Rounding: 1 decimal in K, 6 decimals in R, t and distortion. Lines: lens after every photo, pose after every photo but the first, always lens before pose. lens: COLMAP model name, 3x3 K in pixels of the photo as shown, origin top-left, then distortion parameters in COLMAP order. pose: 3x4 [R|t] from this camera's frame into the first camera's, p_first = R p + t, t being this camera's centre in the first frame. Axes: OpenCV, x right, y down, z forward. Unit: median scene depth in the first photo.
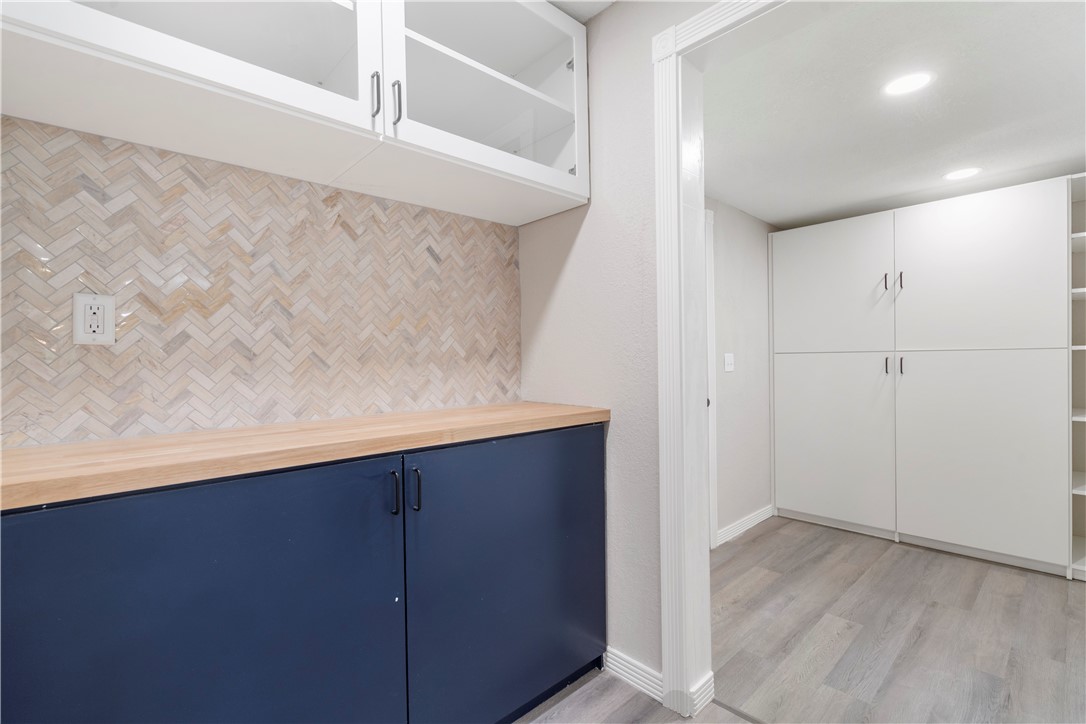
lens RADIAL K [[505.9, 0, 543.0], [0, 505.9, 362.0], [0, 0, 1]] dist [-0.002457, 0.000476]
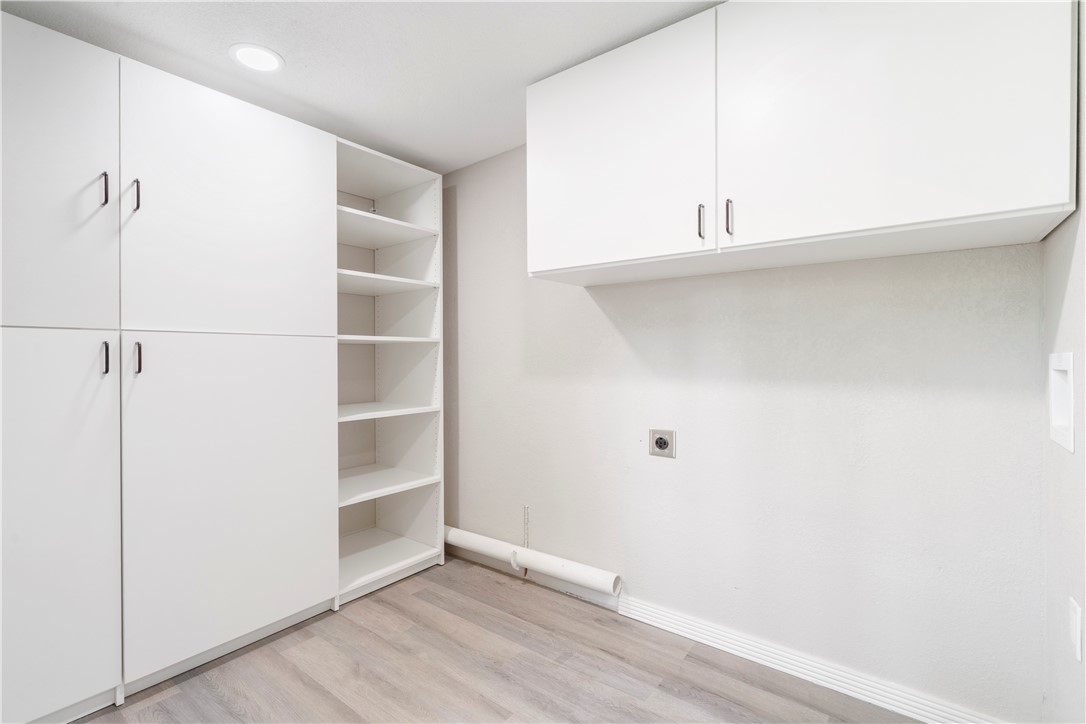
lens RADIAL K [[490.6, 0, 525.7], [0, 490.6, 358.9], [0, 0, 1]] dist [-0.005358, -0.000072]
pose [[-0.156072, 0.016459, 0.987609, 0.165858], [0.012961, 0.999809, -0.014614, 0.023500], [-0.987661, 0.010520, -0.156255, 0.767968]]
